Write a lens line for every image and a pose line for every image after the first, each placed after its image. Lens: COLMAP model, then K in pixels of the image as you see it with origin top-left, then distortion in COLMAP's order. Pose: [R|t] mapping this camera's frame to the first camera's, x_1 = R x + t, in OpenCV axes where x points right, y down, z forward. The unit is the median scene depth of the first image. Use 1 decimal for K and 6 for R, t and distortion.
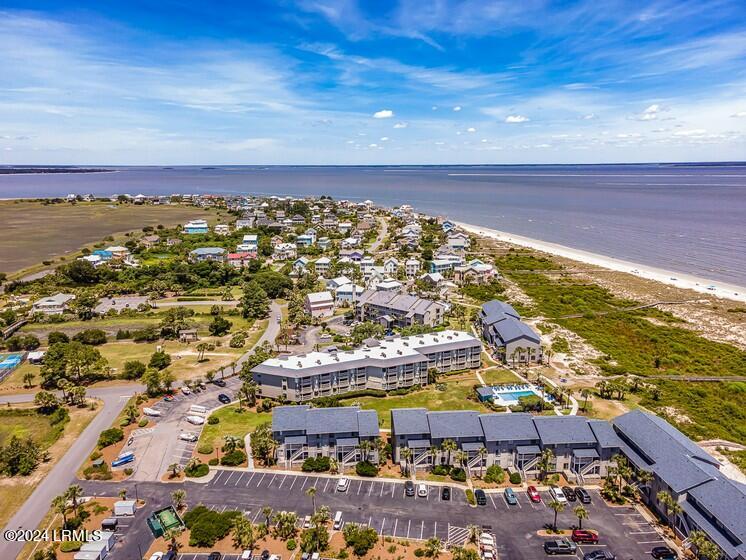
lens RADIAL K [[538.3, 0, 375.4], [0, 538.3, 277.8], [0, 0, 1]] dist [0.043042, 0.006600]
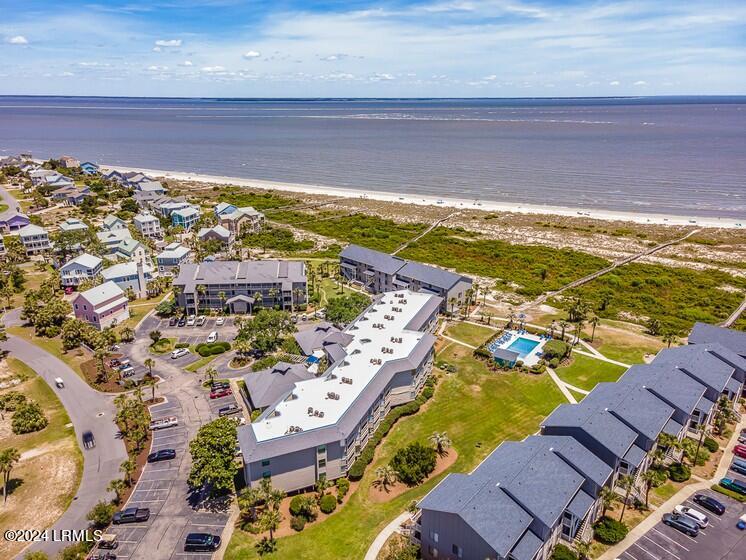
lens RADIAL K [[538.3, 0, 375.4], [0, 538.3, 277.8], [0, 0, 1]] dist [0.043042, 0.006600]
pose [[0.716290, -0.217248, 0.663123, -0.367456], [0.141550, 0.975781, 0.166780, -0.050251], [-0.683295, -0.025598, 0.729693, 0.467355]]
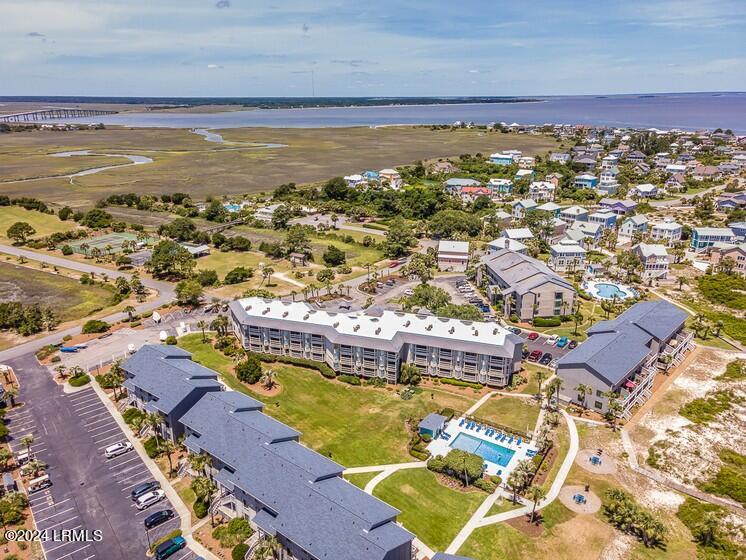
lens RADIAL K [[538.3, 0, 375.4], [0, 538.3, 277.8], [0, 0, 1]] dist [0.043042, 0.006600]
pose [[0.736641, 0.216064, -0.640840, 0.455051], [-0.137637, 0.975656, 0.170736, -0.055739], [0.662130, -0.037568, 0.748447, 0.390621]]
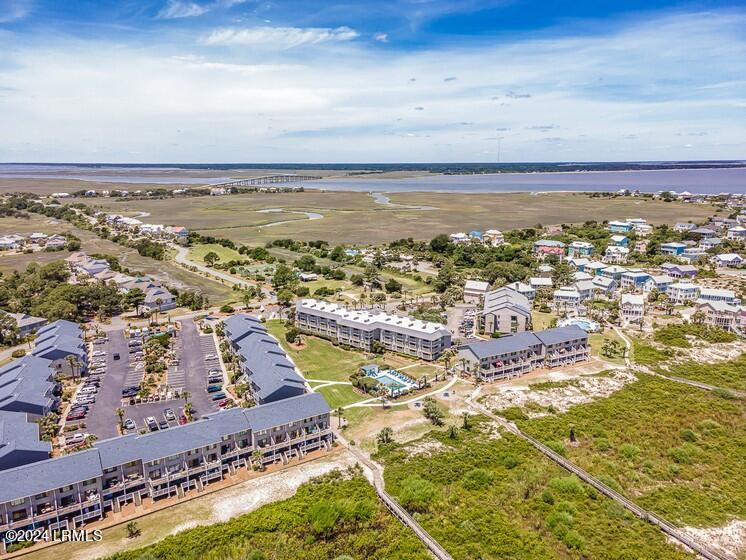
lens RADIAL K [[538.3, 0, 375.4], [0, 538.3, 277.8], [0, 0, 1]] dist [0.043042, 0.006600]
pose [[0.469753, 0.187781, -0.862595, 0.971107], [-0.181132, 0.976828, 0.114008, -0.087932], [0.864016, 0.102688, 0.492881, 0.364350]]
